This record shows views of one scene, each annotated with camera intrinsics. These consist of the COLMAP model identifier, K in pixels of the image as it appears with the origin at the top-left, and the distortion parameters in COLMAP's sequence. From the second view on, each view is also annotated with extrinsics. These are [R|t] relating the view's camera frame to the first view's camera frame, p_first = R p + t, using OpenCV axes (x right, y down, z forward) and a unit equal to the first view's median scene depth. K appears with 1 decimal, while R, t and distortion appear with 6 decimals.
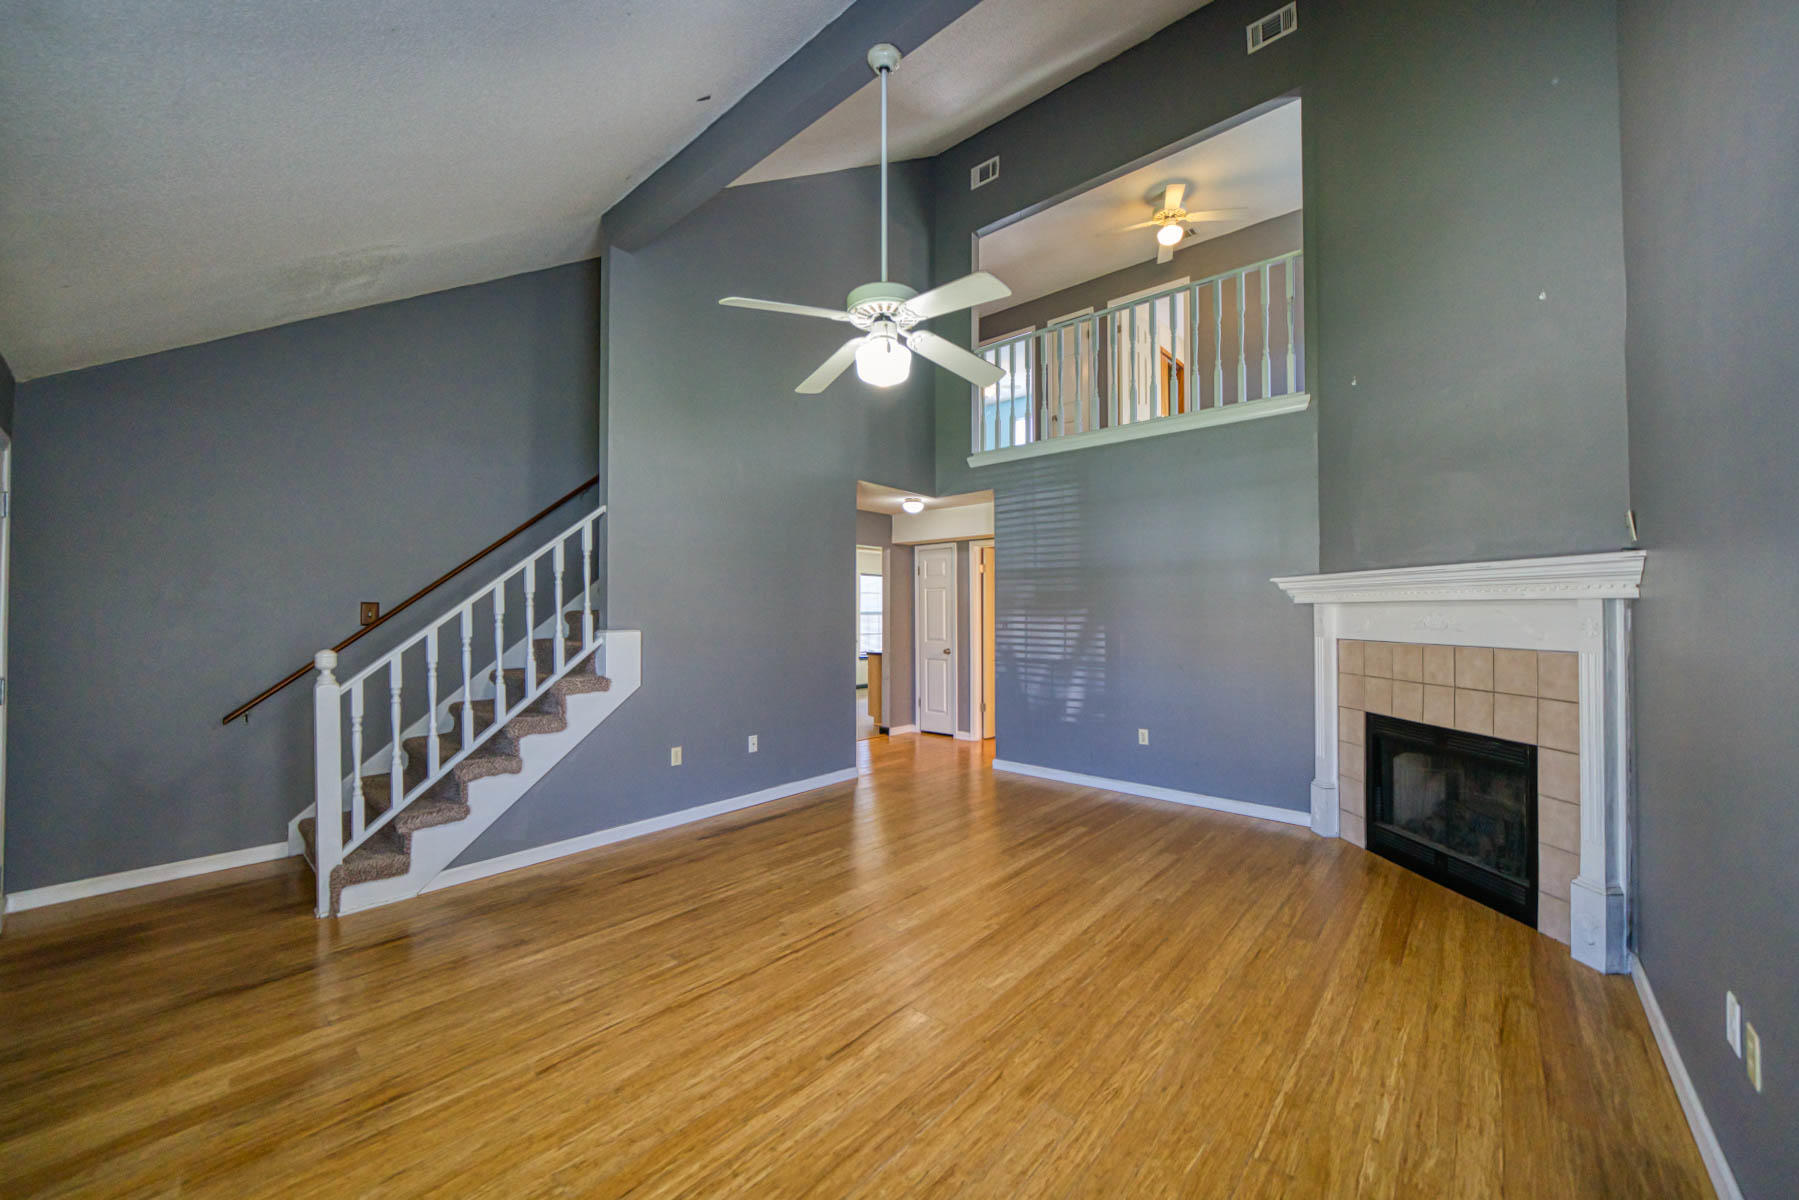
lens RADIAL K [[671.8, 0, 903.1], [0, 671.8, 599.2], [0, 0, 1]] dist [-0.002087, -0.000034]
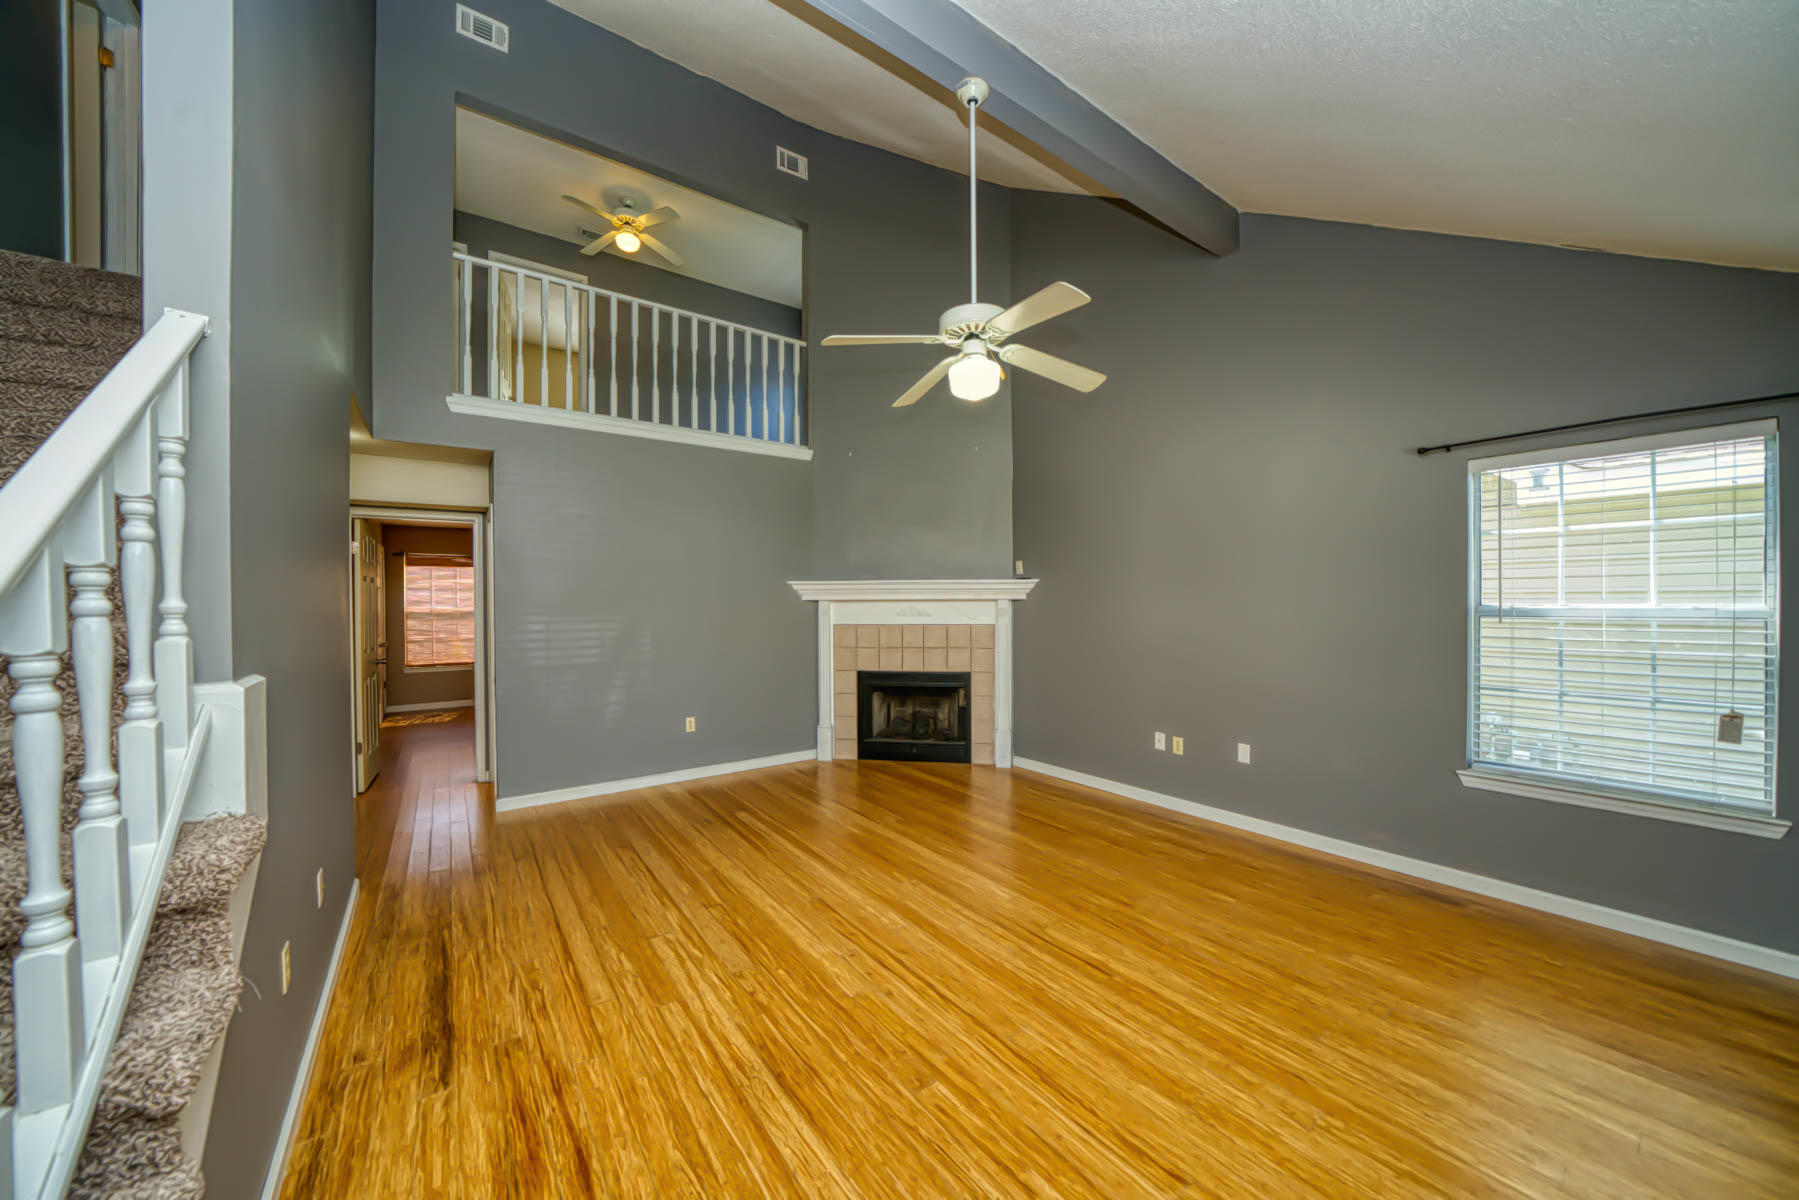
lens RADIAL K [[611.0, 0, 899.7], [0, 611.0, 610.2], [0, 0, 1]] dist [-0.021283, 0.000001]
pose [[0.221267, -0.015097, 0.975096, -0.692947], [-0.011099, 0.999776, 0.017997, 0.001719], [-0.975150, -0.014804, 0.221050, 0.627085]]
